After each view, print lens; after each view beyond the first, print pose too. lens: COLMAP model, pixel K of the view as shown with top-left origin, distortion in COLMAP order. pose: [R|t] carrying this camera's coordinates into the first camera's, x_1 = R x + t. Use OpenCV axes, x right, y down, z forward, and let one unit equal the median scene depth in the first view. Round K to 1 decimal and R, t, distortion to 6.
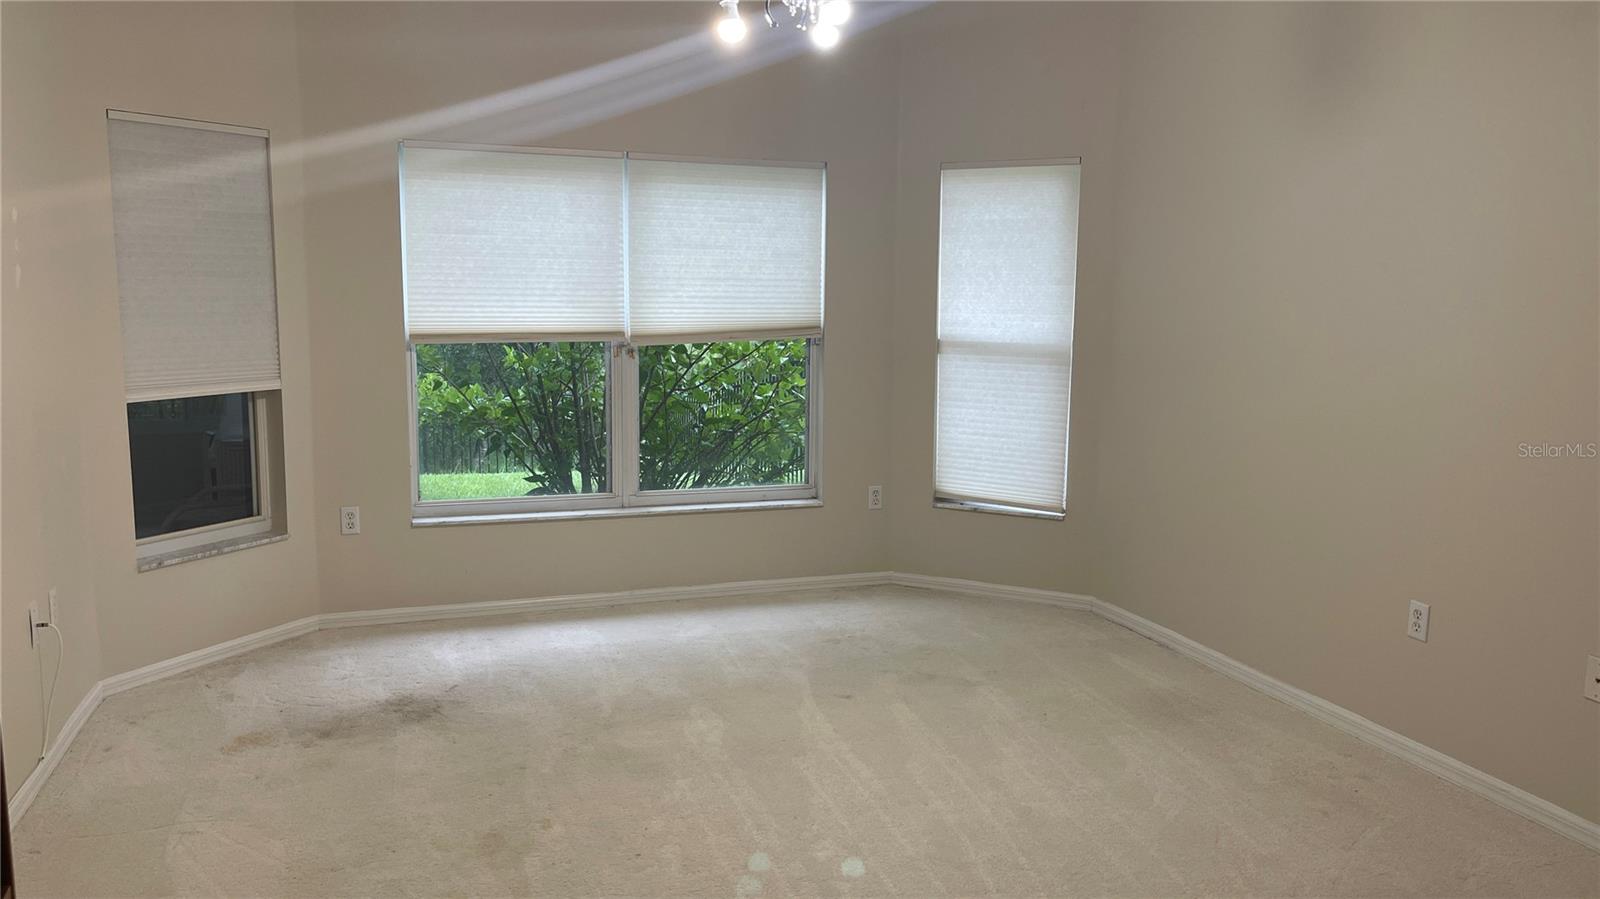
lens RADIAL K [[1199.3, 0, 798.4], [0, 1199.3, 442.5], [0, 0, 1]] dist [0.050956, -0.044391]
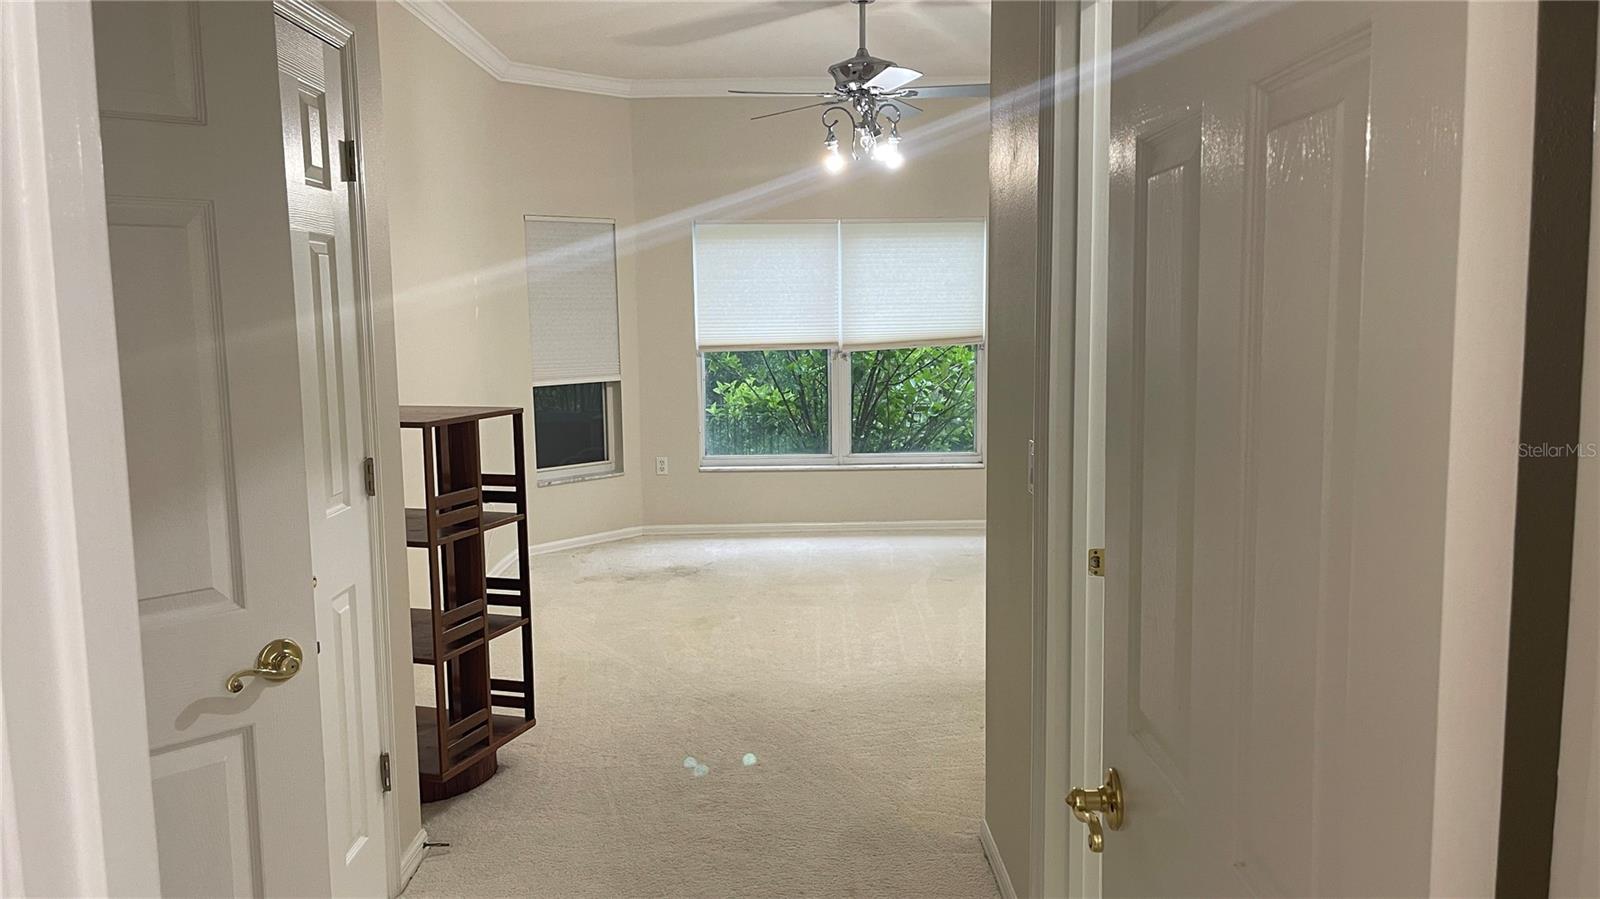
lens RADIAL K [[1199.3, 0, 802.3], [0, 1199.3, 445.4], [0, 0, 1]] dist [0.050956, -0.044391]
pose [[0.951705, 0.011269, -0.306809, 0.282128], [-0.016996, 0.999728, -0.016001, 0.061719], [0.306545, 0.020443, 0.951637, -0.425697]]
